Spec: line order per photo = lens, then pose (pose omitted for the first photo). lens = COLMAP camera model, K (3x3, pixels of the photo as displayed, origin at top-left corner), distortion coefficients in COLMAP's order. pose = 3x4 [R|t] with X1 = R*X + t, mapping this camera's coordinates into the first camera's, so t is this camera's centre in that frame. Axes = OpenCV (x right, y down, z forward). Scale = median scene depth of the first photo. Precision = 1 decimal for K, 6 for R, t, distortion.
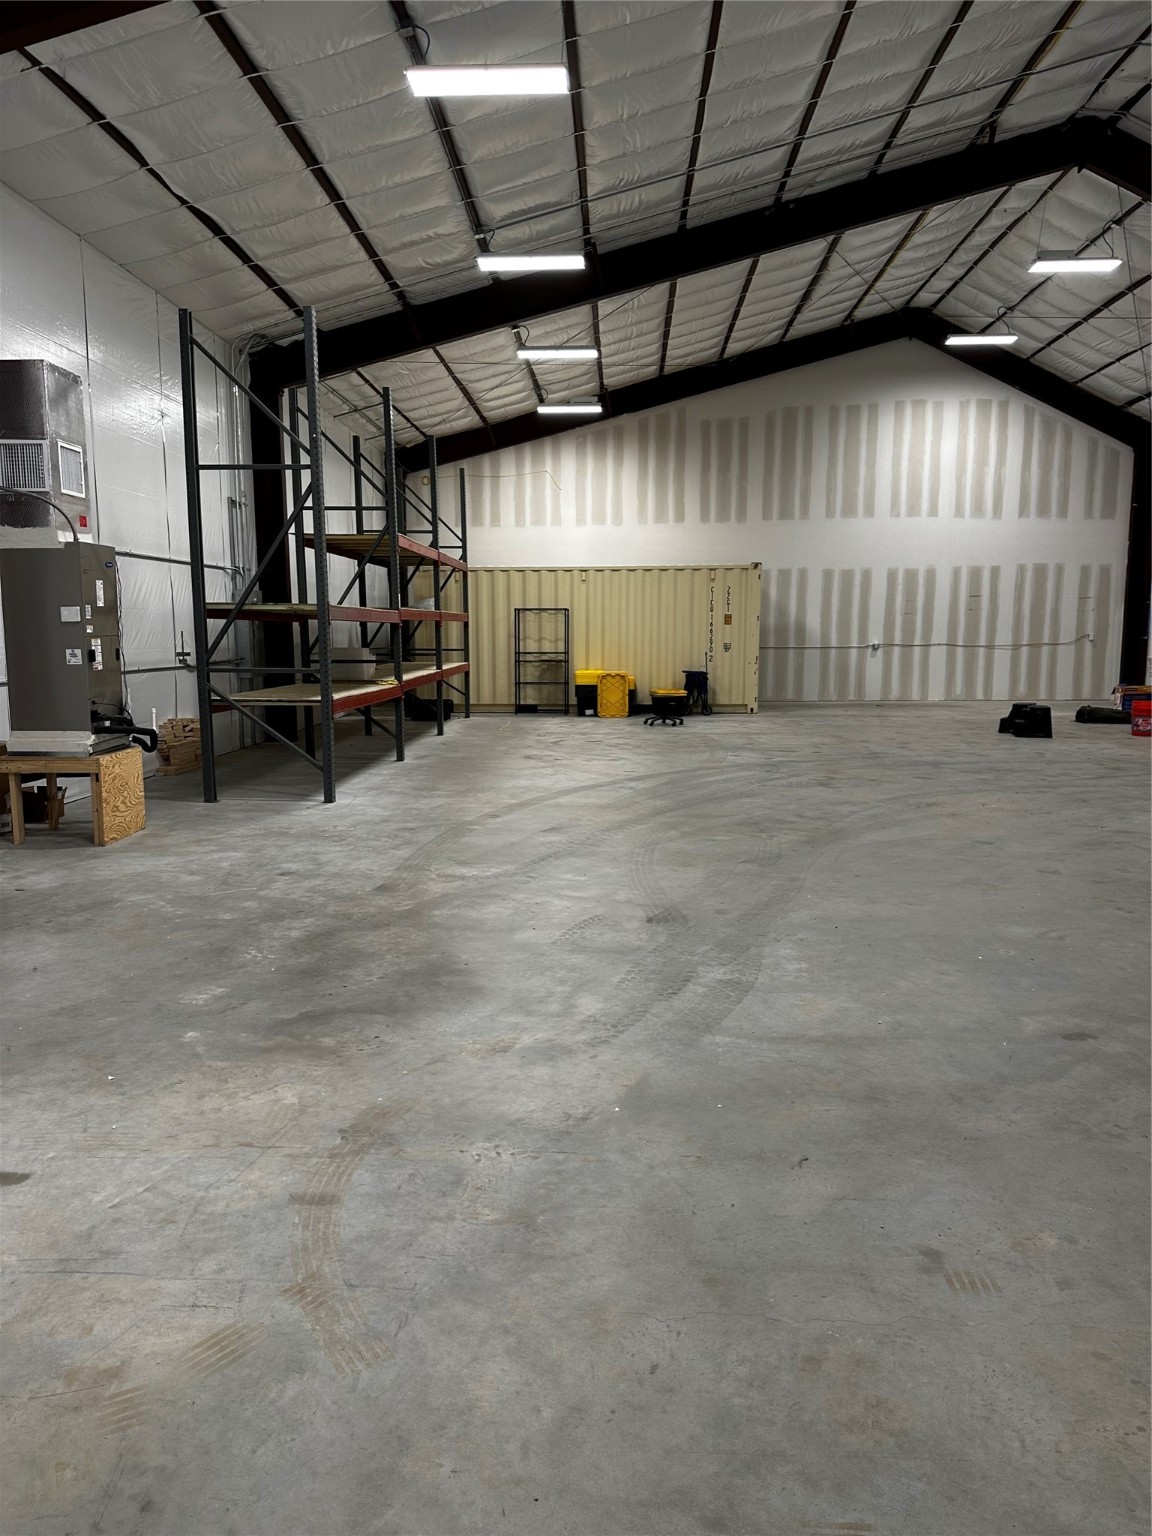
lens RADIAL K [[1072.1, 0, 567.9], [0, 1072.1, 772.0], [0, 0, 1]] dist [0.136685, -0.255170]
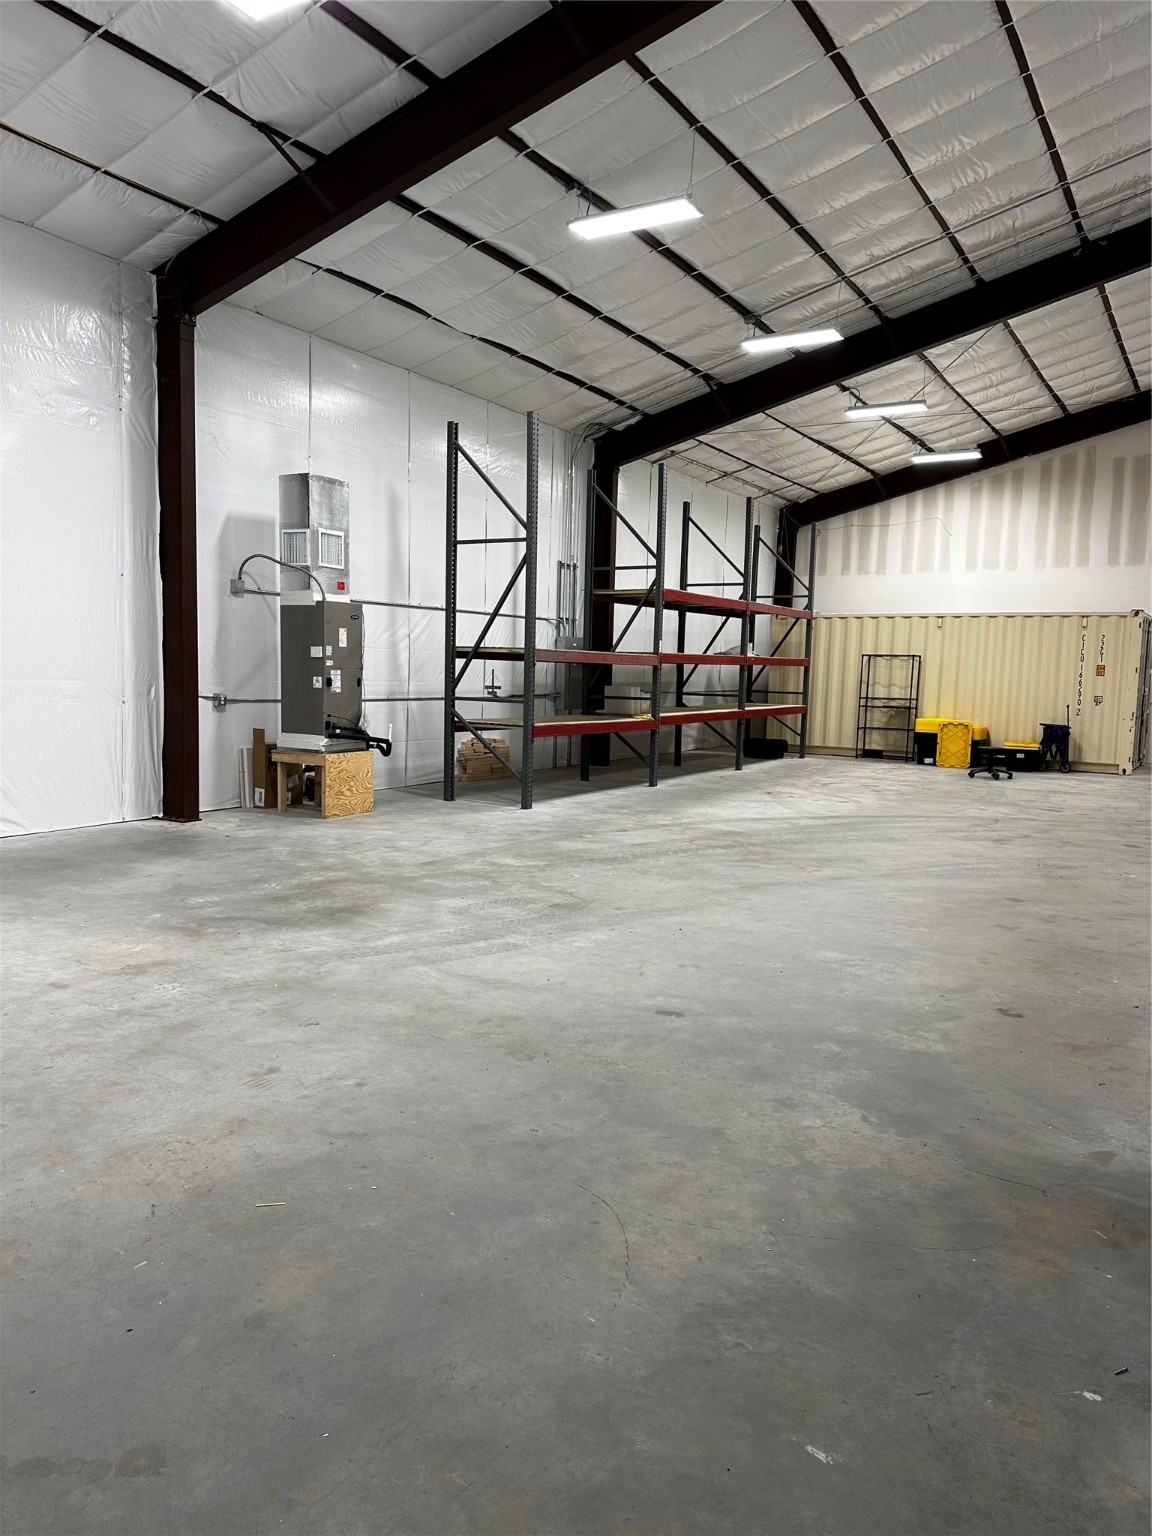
lens RADIAL K [[1072.1, 0, 567.9], [0, 1072.1, 772.0], [0, 0, 1]] dist [0.136685, -0.255170]
pose [[0.876553, 0.071500, -0.475965, 0.279159], [-0.090796, 0.995713, -0.017635, 0.002597], [0.472664, 0.058673, 0.879288, -0.035038]]
